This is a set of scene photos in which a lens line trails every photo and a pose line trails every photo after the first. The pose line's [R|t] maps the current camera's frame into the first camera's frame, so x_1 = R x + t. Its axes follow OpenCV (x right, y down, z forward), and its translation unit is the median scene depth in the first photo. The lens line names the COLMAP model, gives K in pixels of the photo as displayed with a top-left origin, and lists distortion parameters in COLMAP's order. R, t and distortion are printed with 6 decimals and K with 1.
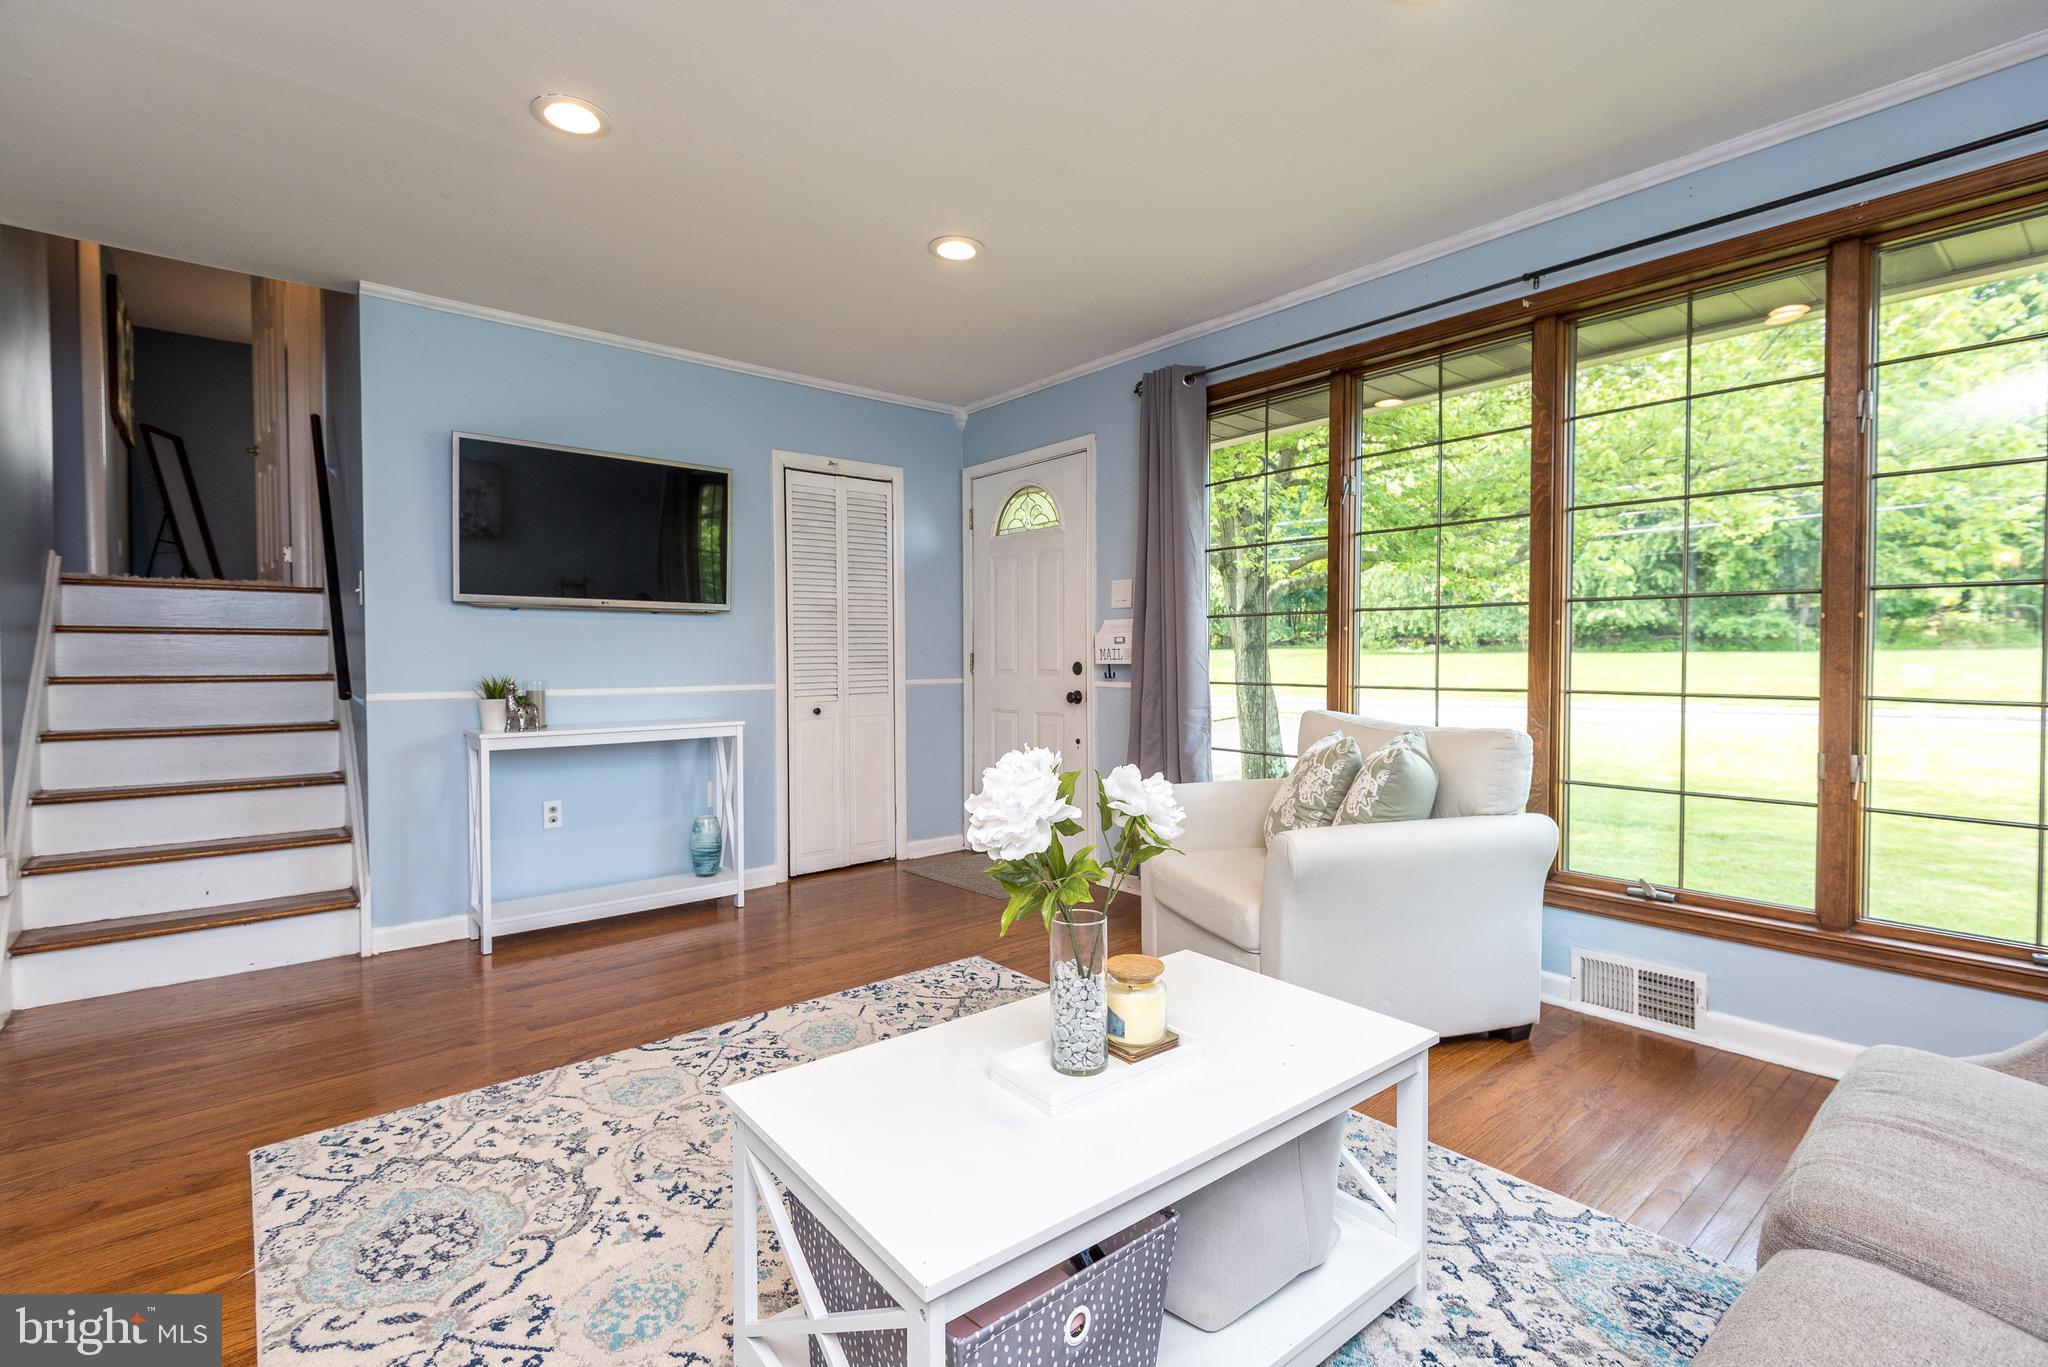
lens RADIAL K [[939.0, 0, 1019.8], [0, 939.0, 686.4], [0, 0, 1]] dist [0.016076, -0.007774]
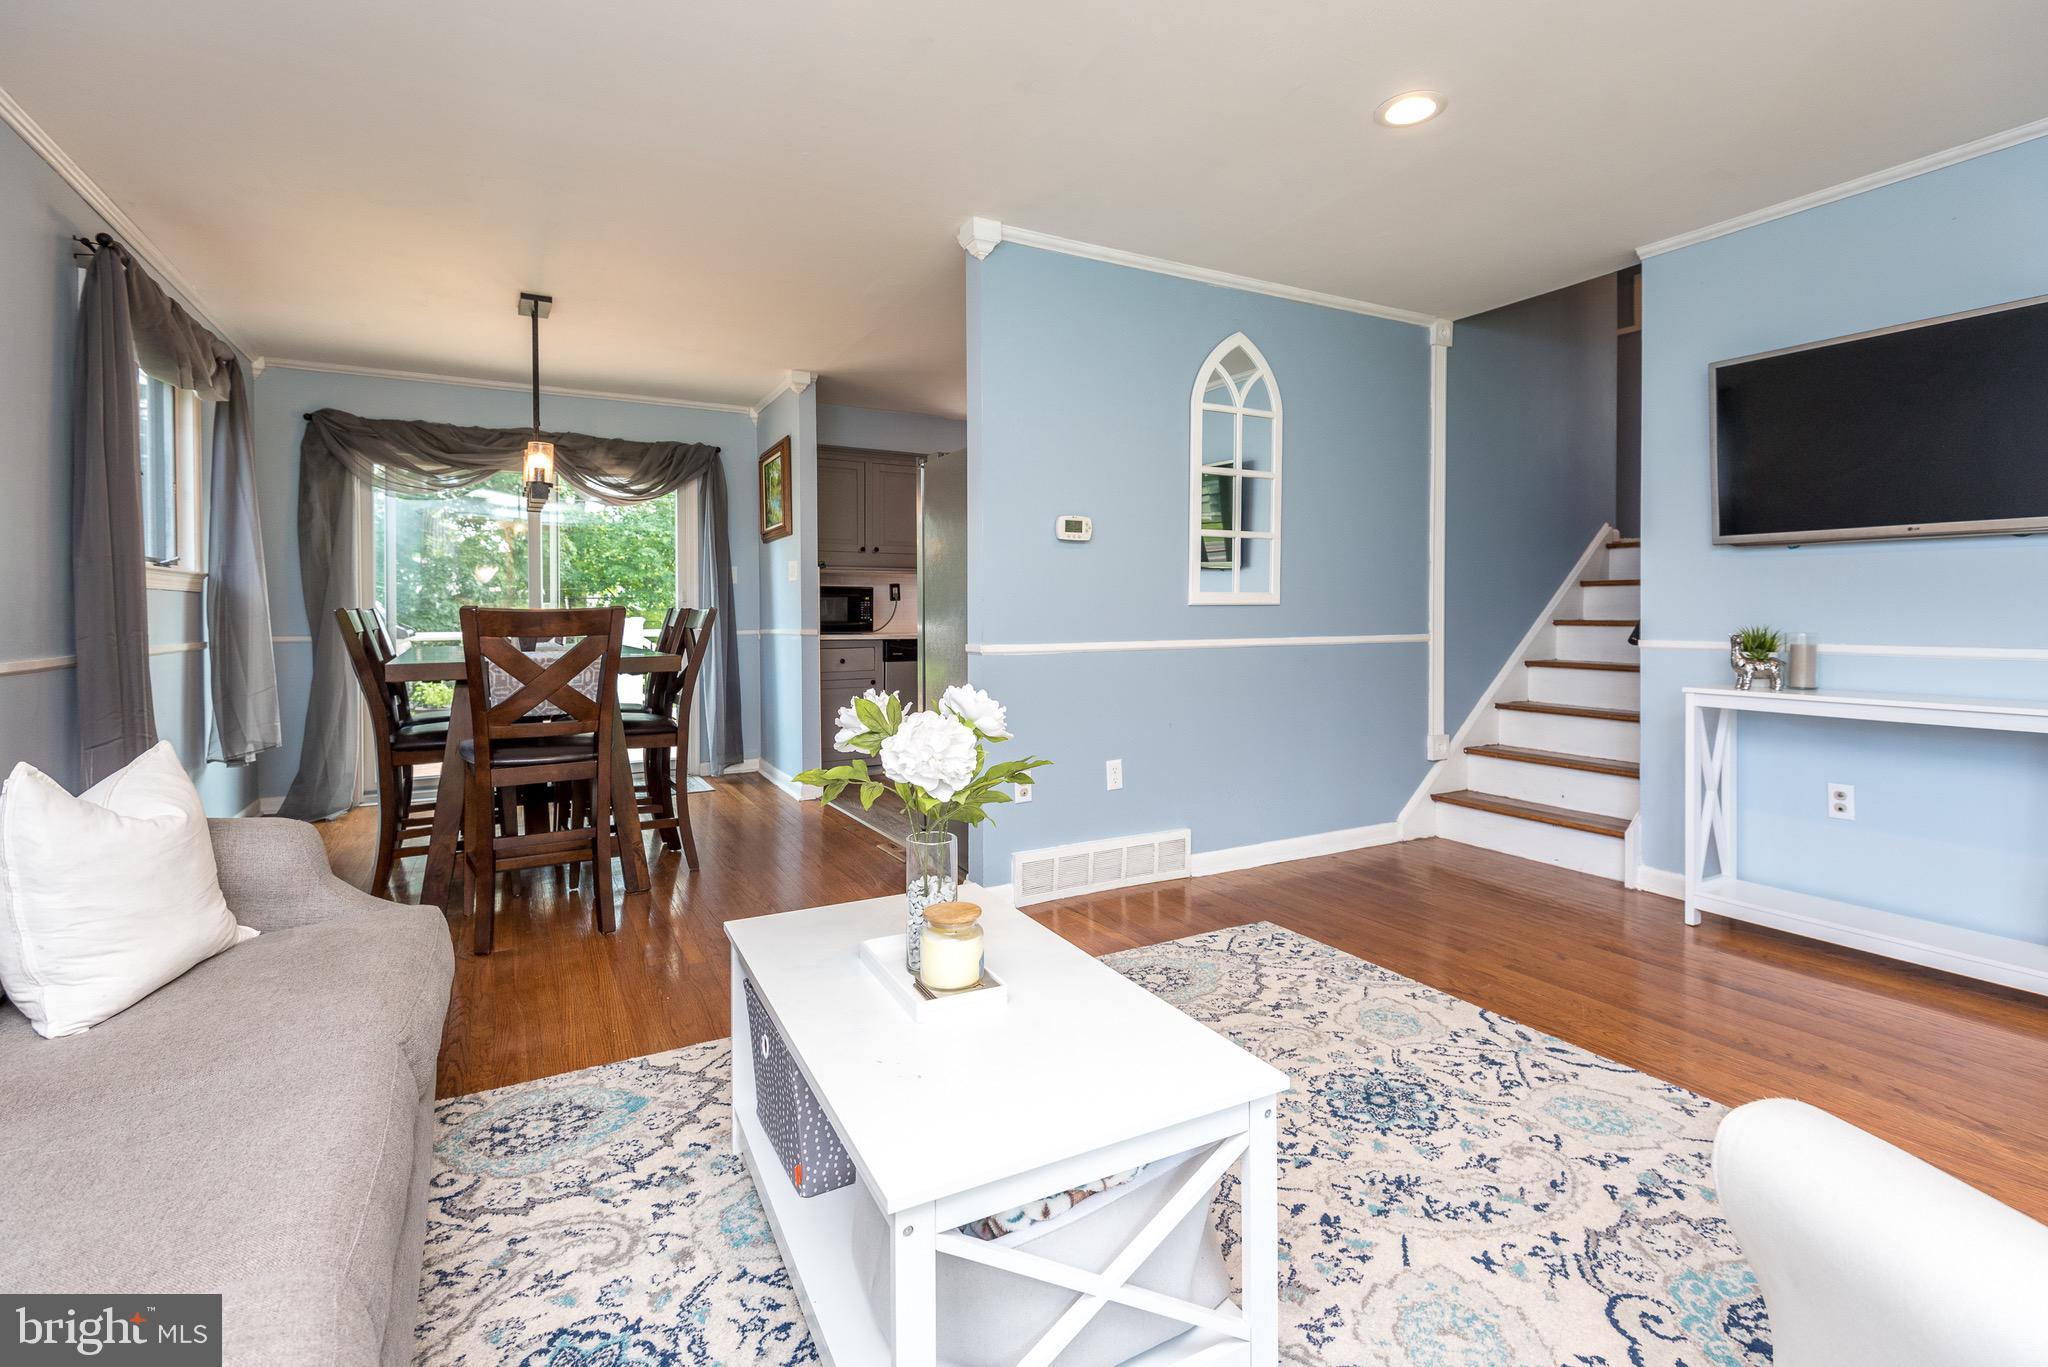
lens RADIAL K [[939.0, 0, 1032.1], [0, 939.0, 626.6], [0, 0, 1]] dist [0.016076, -0.007774]
pose [[-0.191917, 0.020095, -0.981205, 0.646052], [-0.025959, 0.999337, 0.025544, -0.021854], [0.981068, 0.030373, -0.191268, 0.748571]]
